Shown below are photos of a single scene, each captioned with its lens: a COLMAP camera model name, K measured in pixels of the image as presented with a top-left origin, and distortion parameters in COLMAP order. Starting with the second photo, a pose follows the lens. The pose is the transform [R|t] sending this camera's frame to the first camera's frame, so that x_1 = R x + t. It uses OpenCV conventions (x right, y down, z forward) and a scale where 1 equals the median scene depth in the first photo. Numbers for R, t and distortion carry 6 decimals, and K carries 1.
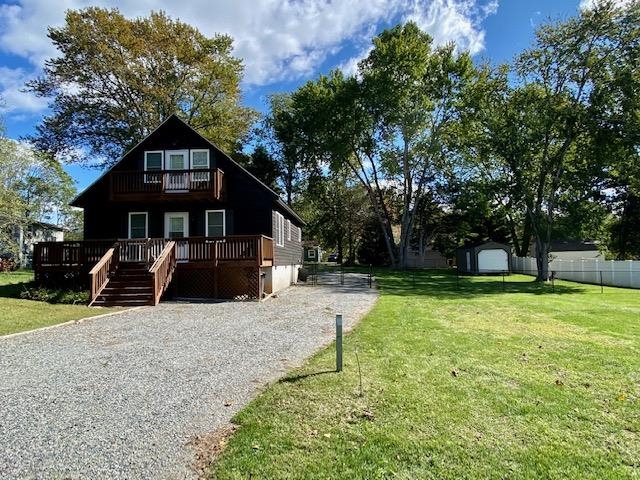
lens RADIAL K [[382.2, 0, 320.0], [0, 382.2, 240.0], [0, 0, 1]] dist [0.051373, -0.056849]
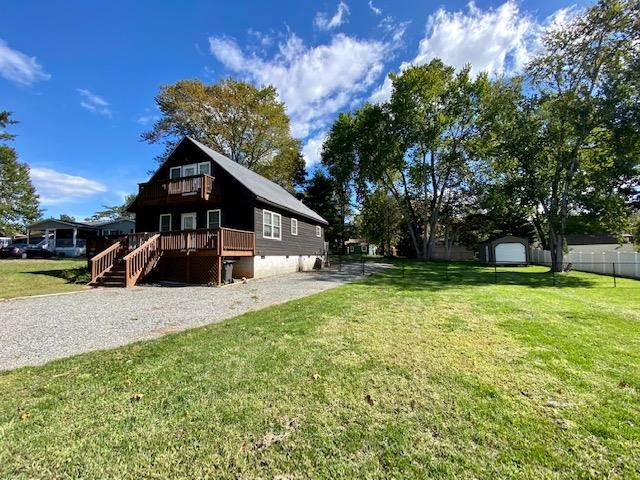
lens RADIAL K [[260.3, 0, 320.0], [0, 260.3, 240.0], [0, 0, 1]] dist [0.024114, -0.023263]
pose [[0.963324, -0.010752, -0.268125, 0.176547], [0.010750, 0.999941, -0.001477, 0.014783], [0.268125, -0.001460, 0.963383, 0.179318]]
